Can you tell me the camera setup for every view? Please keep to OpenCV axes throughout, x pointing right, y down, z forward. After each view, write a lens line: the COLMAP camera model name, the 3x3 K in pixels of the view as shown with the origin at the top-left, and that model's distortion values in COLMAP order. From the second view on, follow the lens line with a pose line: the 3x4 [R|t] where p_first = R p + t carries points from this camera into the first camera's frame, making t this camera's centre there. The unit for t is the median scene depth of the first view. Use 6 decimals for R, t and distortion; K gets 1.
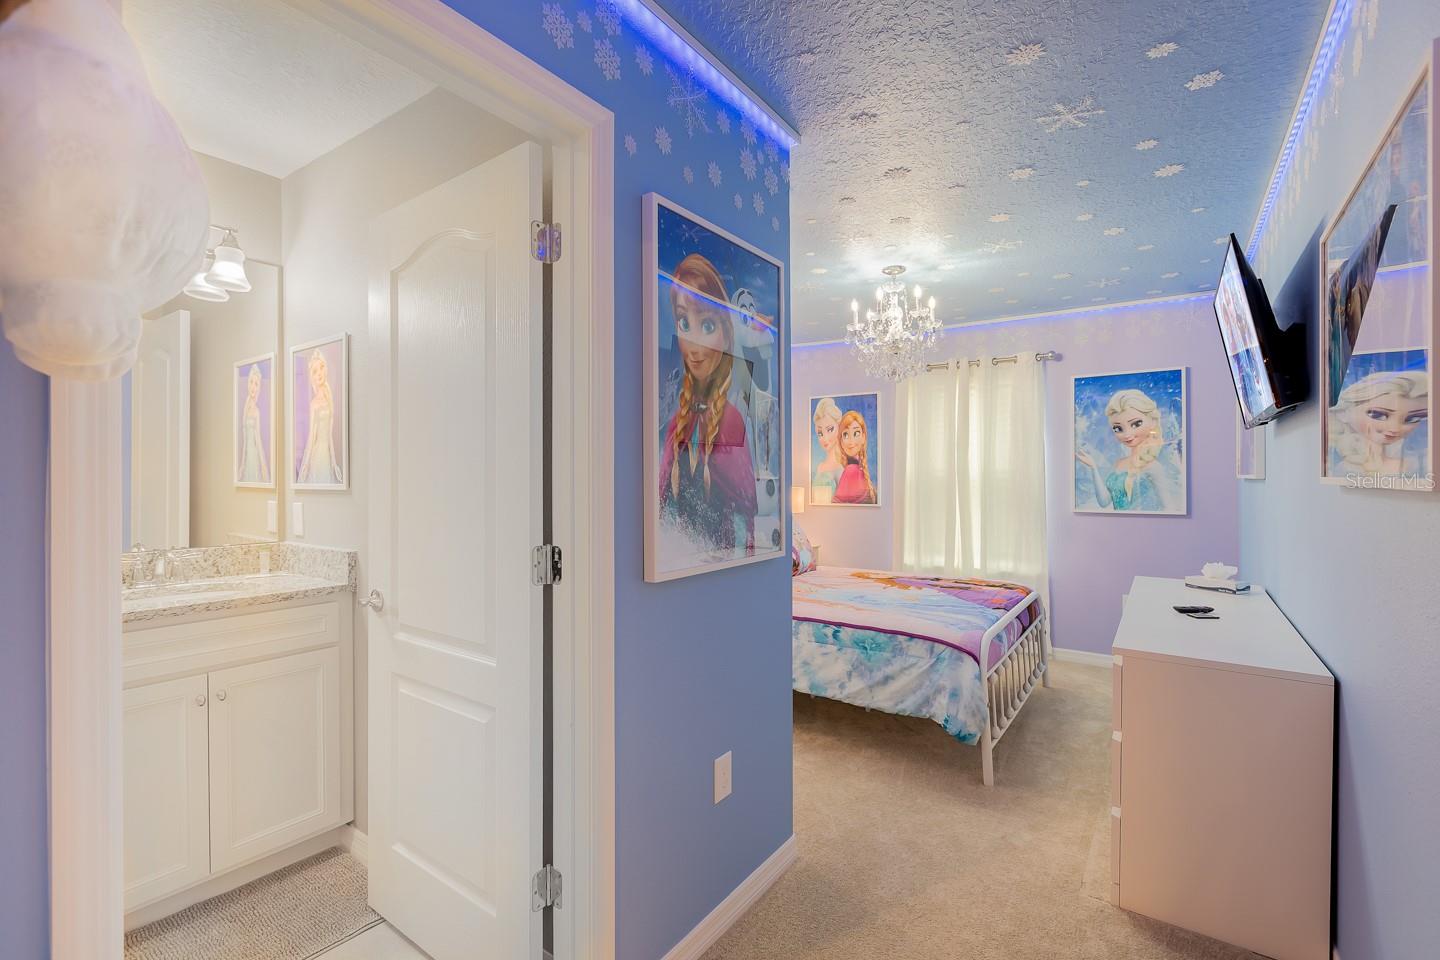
lens RADIAL K [[668.9, 0, 707.5], [0, 668.9, 470.0], [0, 0, 1]] dist [0.006824, 0.001128]
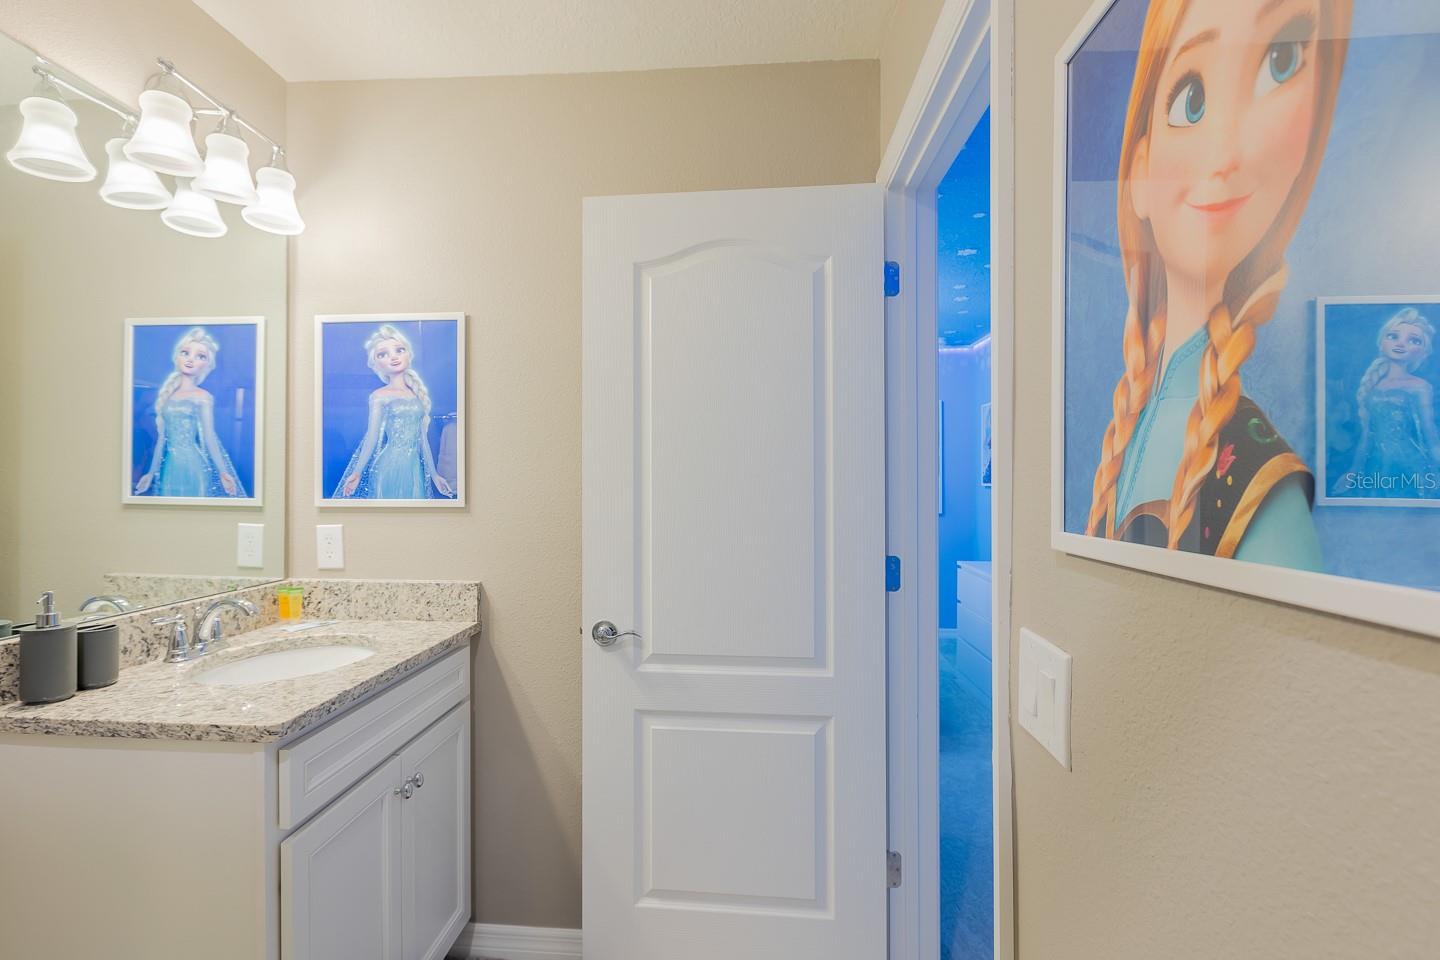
lens RADIAL K [[668.9, 0, 706.1], [0, 668.9, 479.1], [0, 0, 1]] dist [0.006824, 0.001128]
pose [[0.847077, 0.003227, 0.531461, -0.752320], [-0.007704, 0.999951, 0.006207, -0.011152], [-0.531415, -0.009352, 0.847060, 0.171060]]
